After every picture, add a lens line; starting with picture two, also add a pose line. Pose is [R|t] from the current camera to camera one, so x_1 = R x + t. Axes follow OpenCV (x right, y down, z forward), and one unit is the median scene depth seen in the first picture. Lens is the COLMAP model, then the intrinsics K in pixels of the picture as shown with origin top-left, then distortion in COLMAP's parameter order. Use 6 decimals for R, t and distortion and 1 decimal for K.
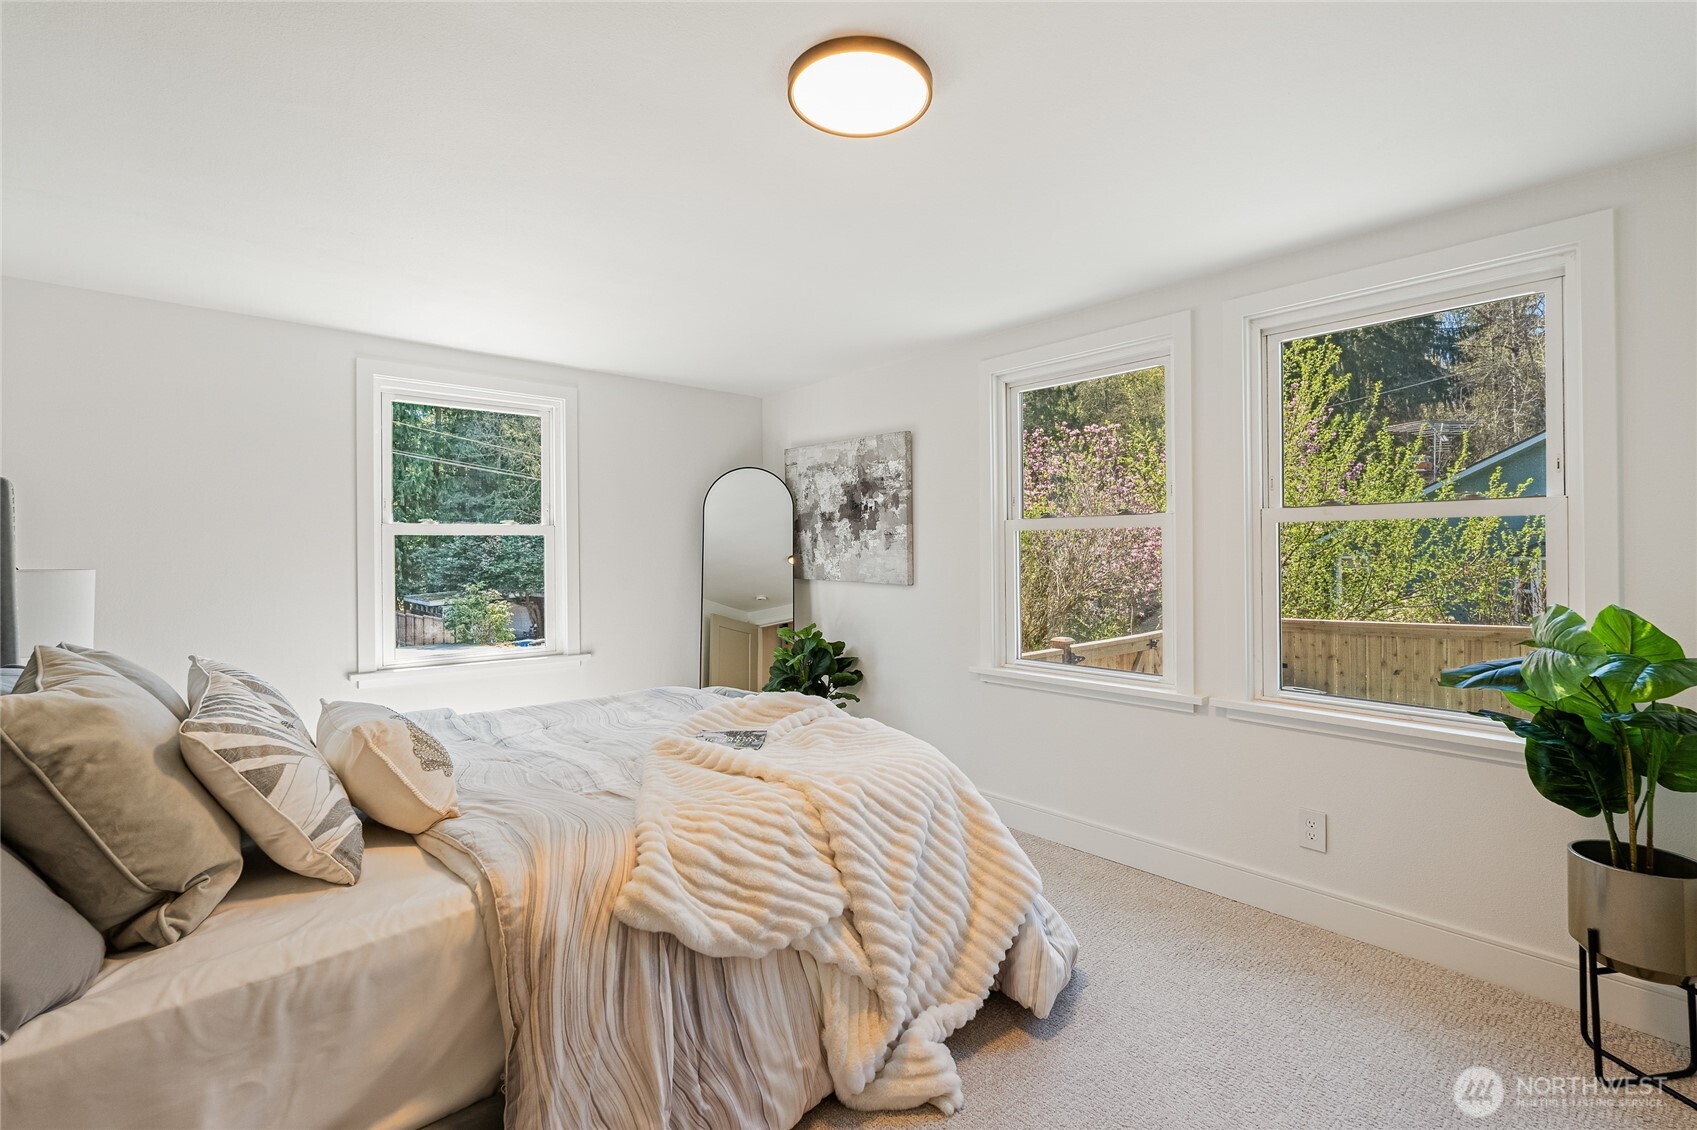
lens RADIAL K [[753.8, 0, 848.8], [0, 753.8, 561.4], [0, 0, 1]] dist [0.000700, -0.005220]
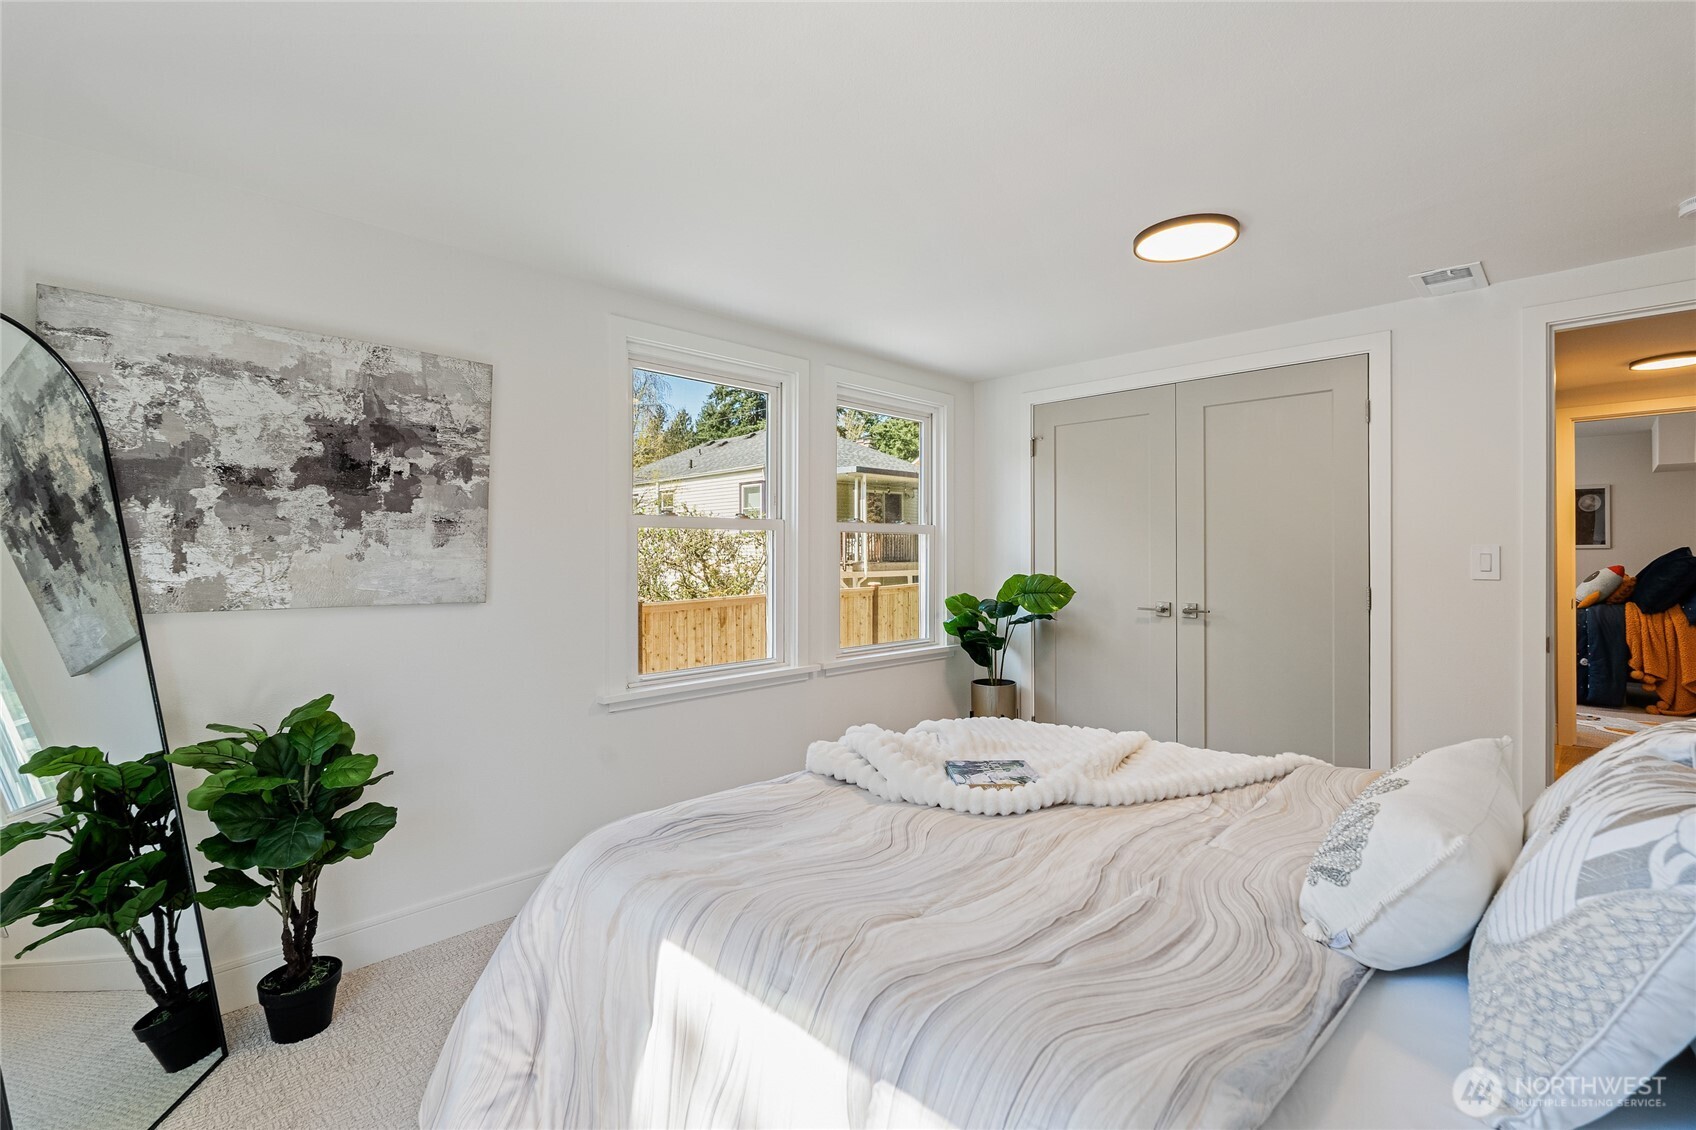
lens RADIAL K [[771.3, 0, 850.6], [0, 771.3, 542.5], [0, 0, 1]] dist [-0.000505, -0.000119]
pose [[-0.076639, 0.015886, 0.996932, -0.565833], [0.014268, 0.999788, -0.014834, -0.005025], [-0.996957, 0.013087, -0.076849, 0.688165]]
